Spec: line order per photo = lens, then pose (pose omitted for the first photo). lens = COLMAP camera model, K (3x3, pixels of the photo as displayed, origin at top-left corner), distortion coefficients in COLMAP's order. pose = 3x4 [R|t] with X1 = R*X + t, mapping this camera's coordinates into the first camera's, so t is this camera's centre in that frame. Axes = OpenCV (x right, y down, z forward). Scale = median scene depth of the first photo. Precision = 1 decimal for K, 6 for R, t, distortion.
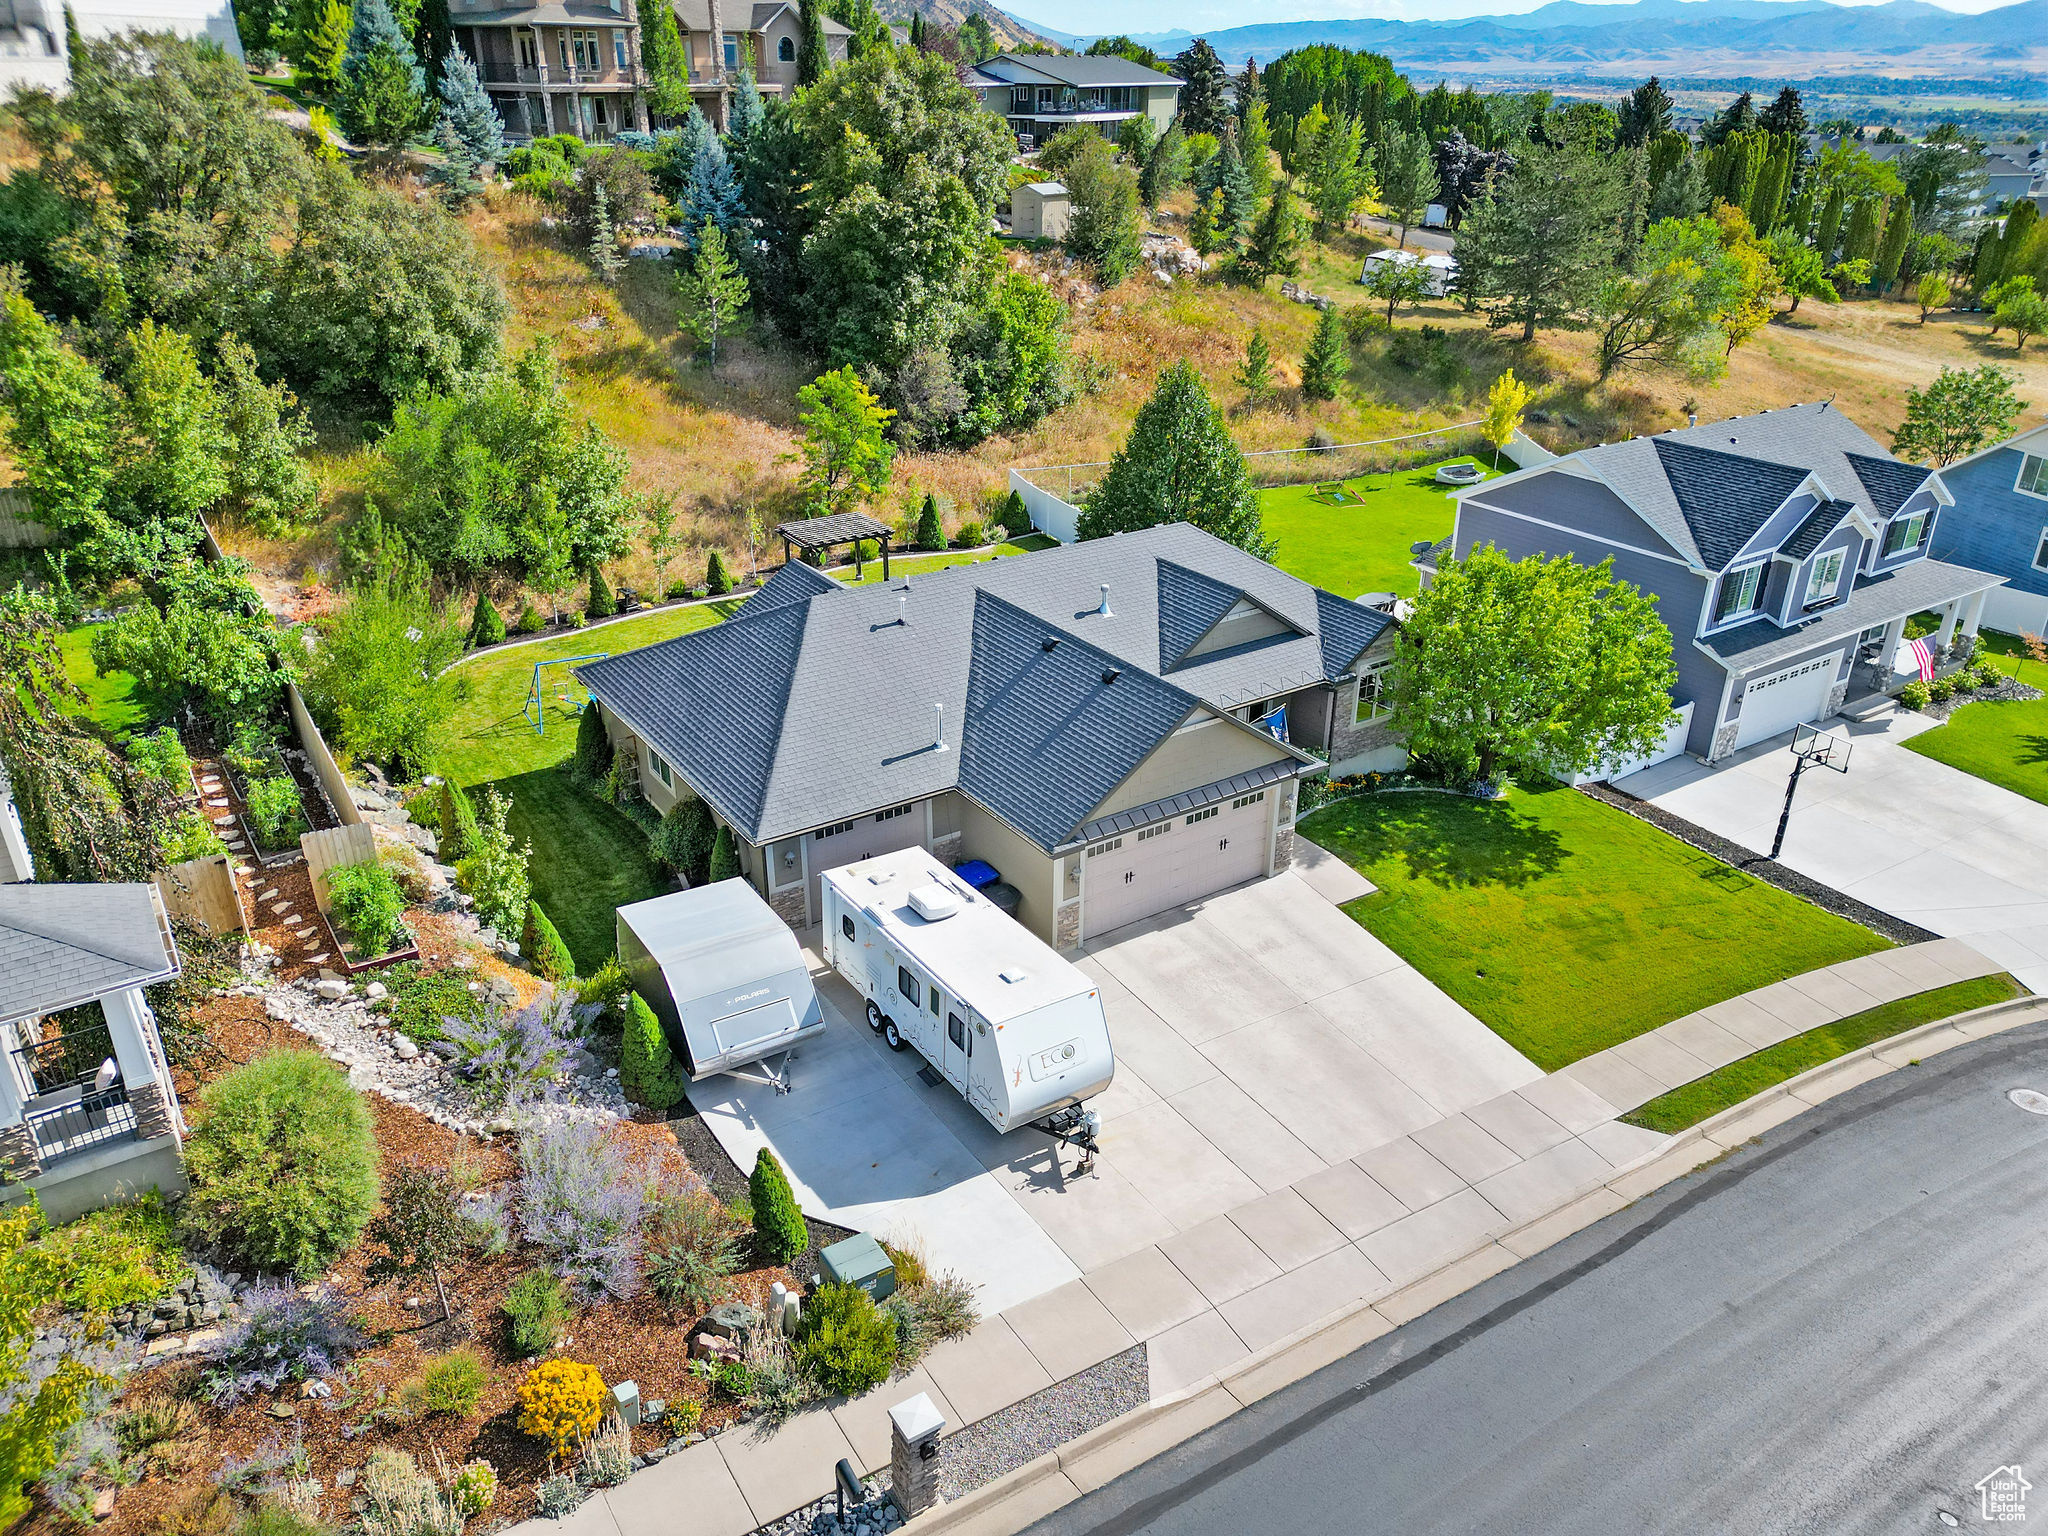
lens RADIAL K [[1432.3, 0, 1024.0], [0, 1432.3, 768.0], [0, 0, 1]] dist [0.067319, -0.051141]
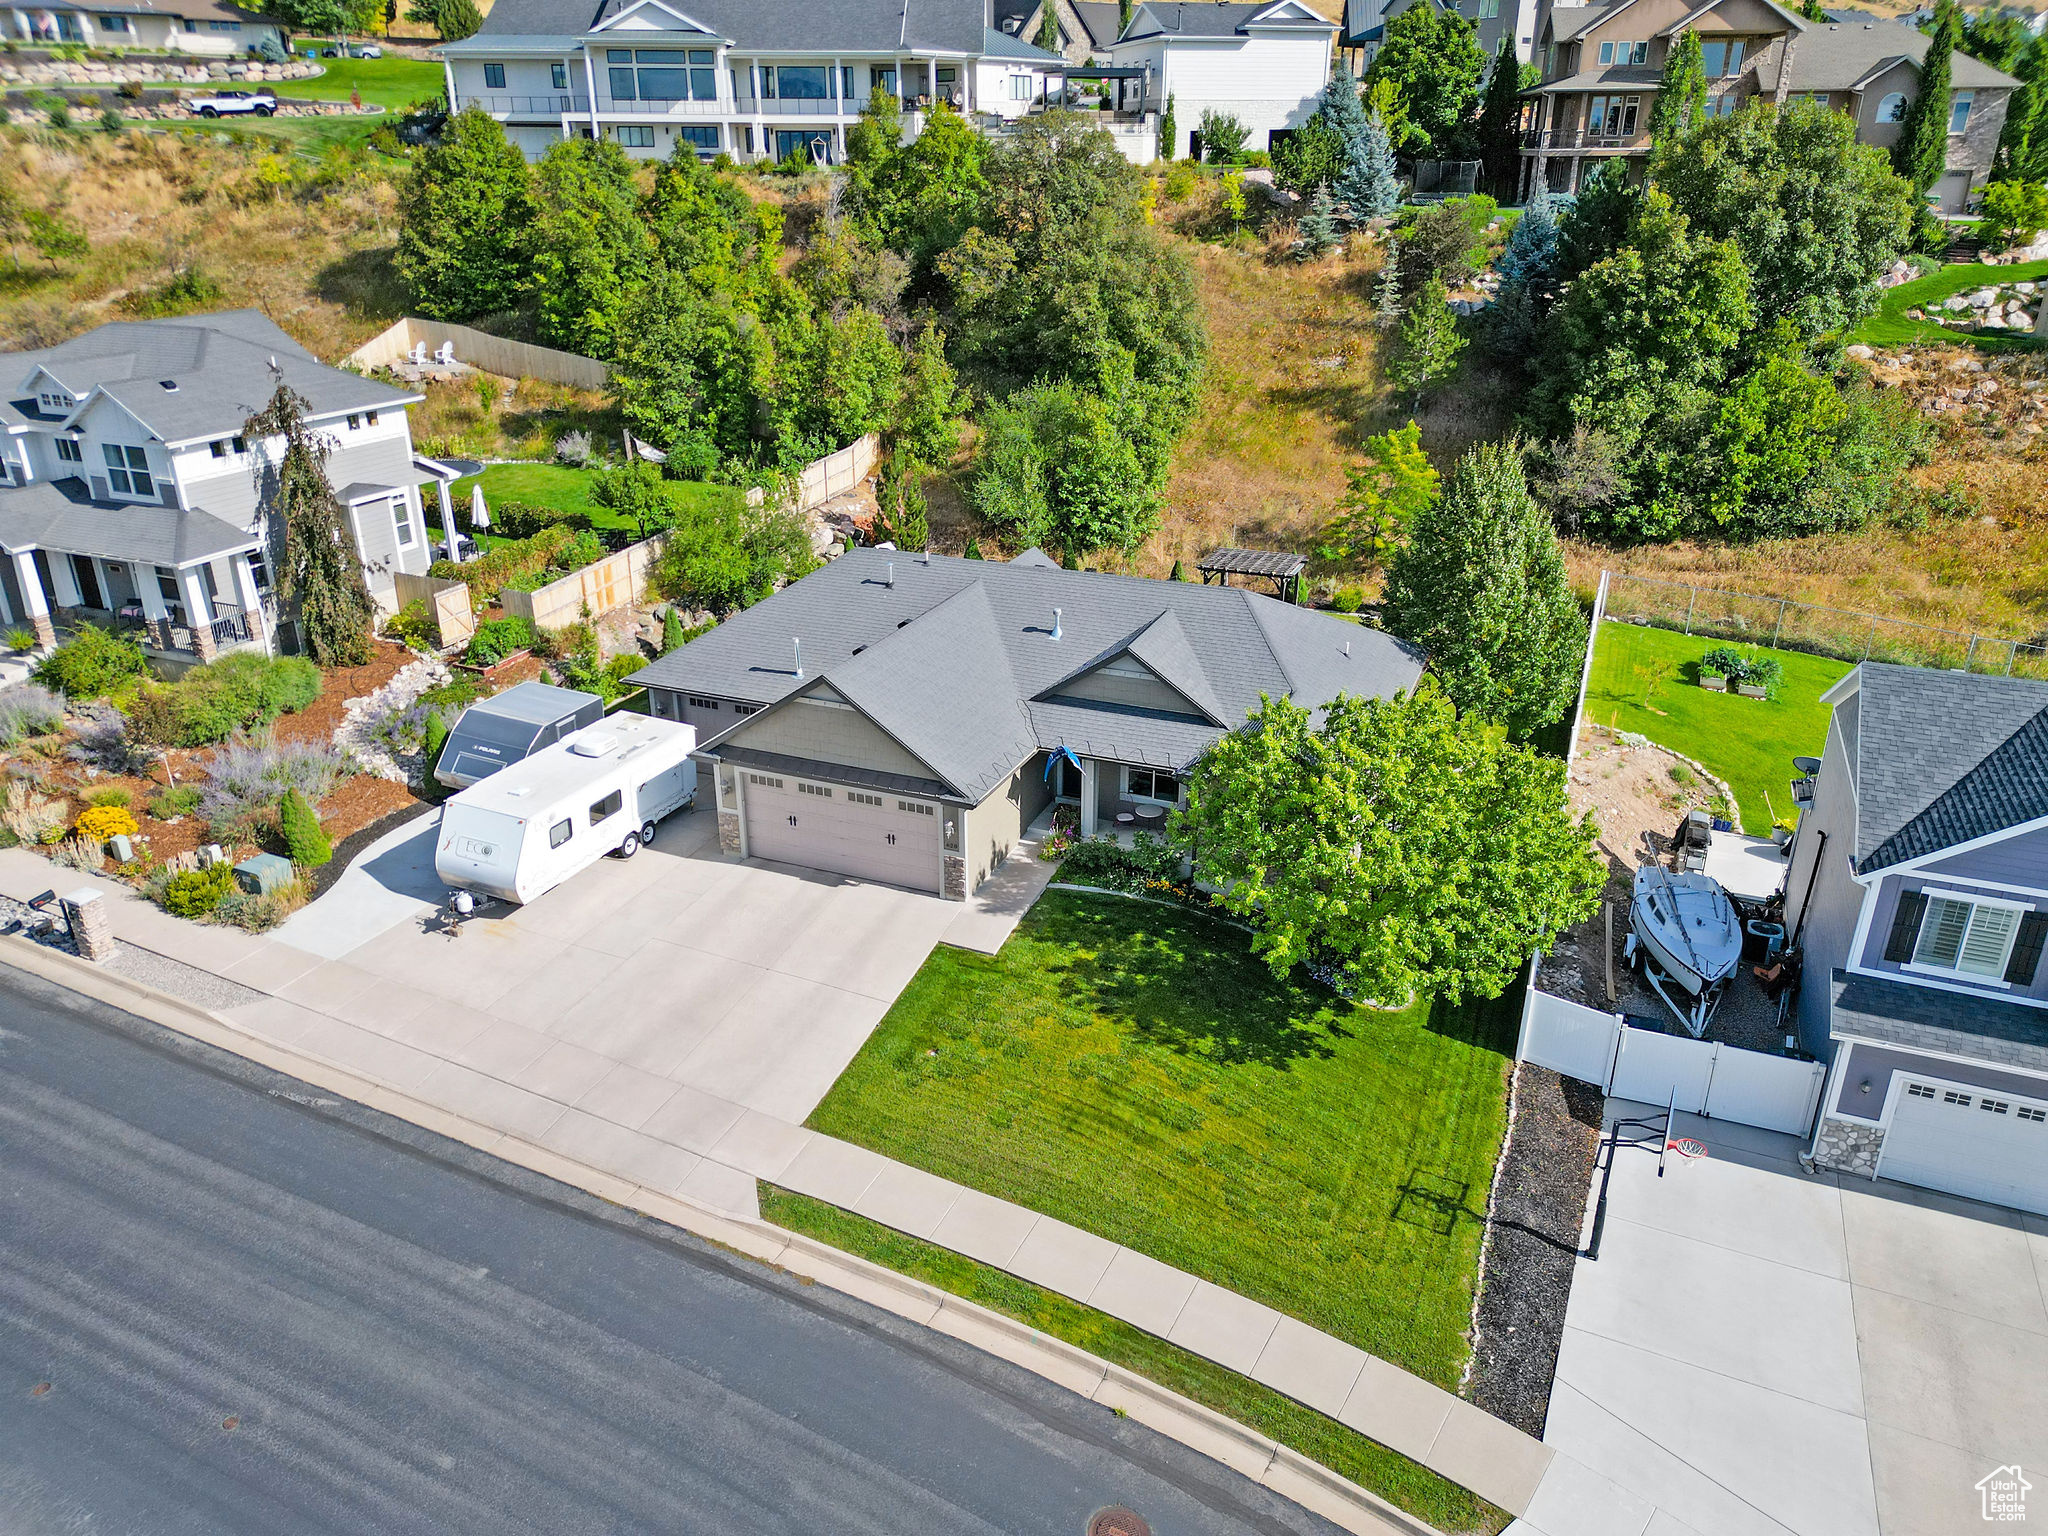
lens RADIAL K [[1425.8, 0, 1024.0], [0, 1425.8, 768.0], [0, 0, 1]] dist [0.092735, -0.107727]
pose [[0.549725, 0.327297, -0.768557, 0.703556], [-0.361743, 0.922576, 0.134145, -0.122393], [0.752957, 0.204277, 0.625561, 0.294420]]
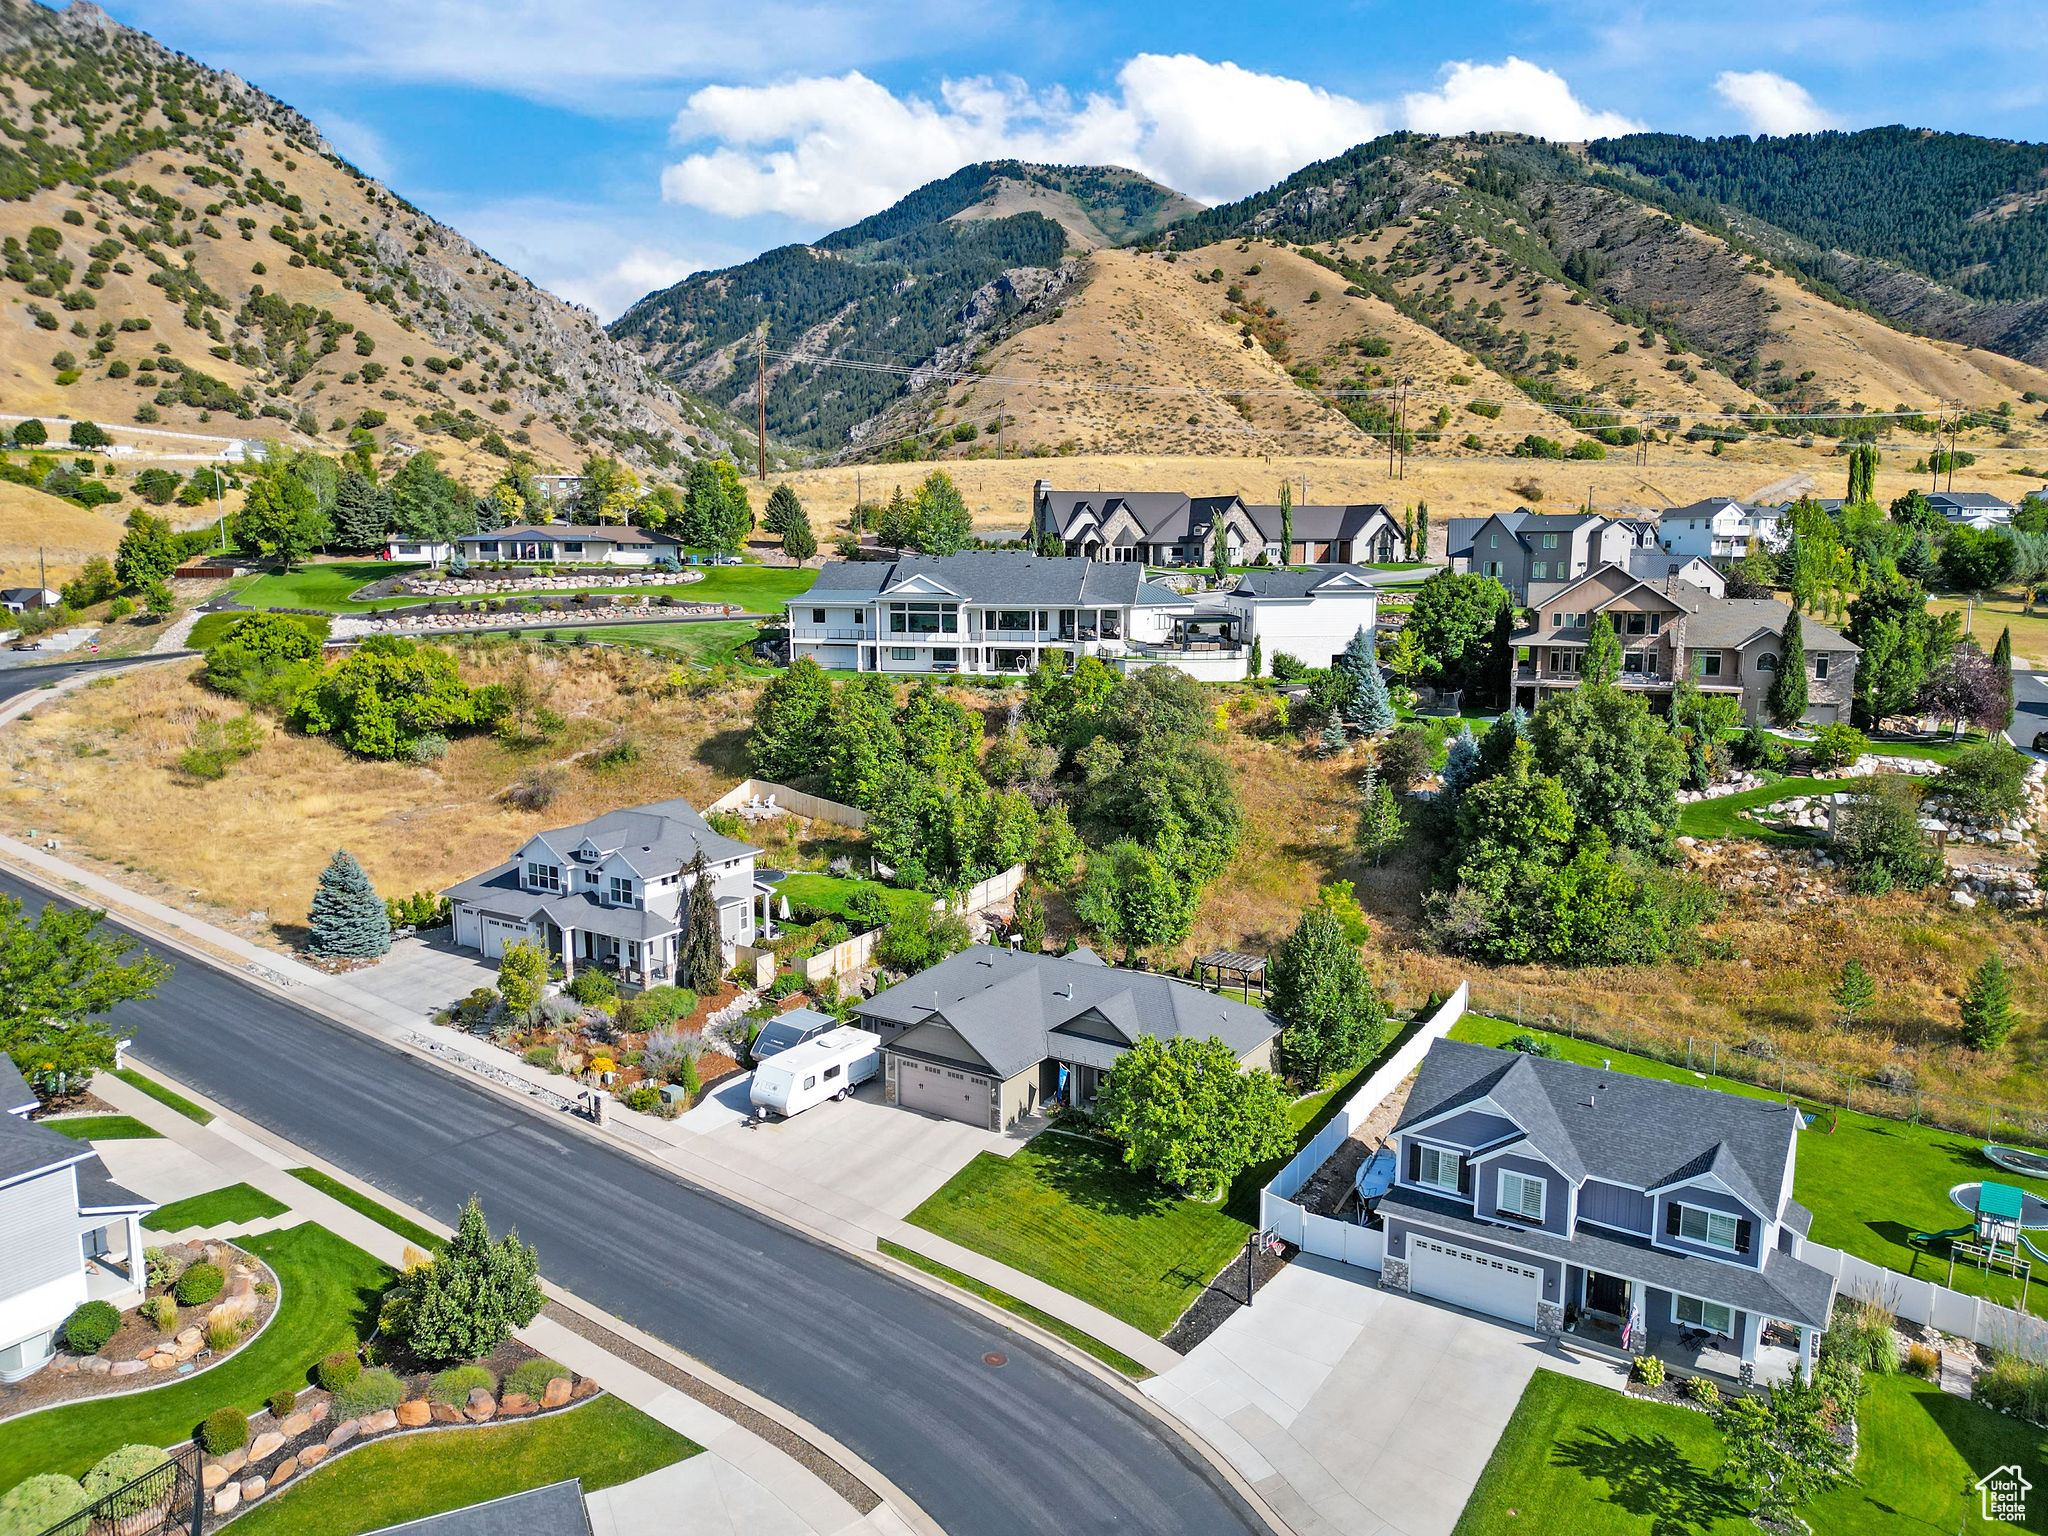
lens RADIAL K [[1425.8, 0, 1024.0], [0, 1425.8, 768.0], [0, 0, 1]] dist [0.092735, -0.107727]
pose [[0.394130, 0.142056, -0.908010, 1.428110], [-0.400178, 0.915933, -0.030405, -0.254200], [0.827357, 0.375349, 0.417844, 0.016241]]
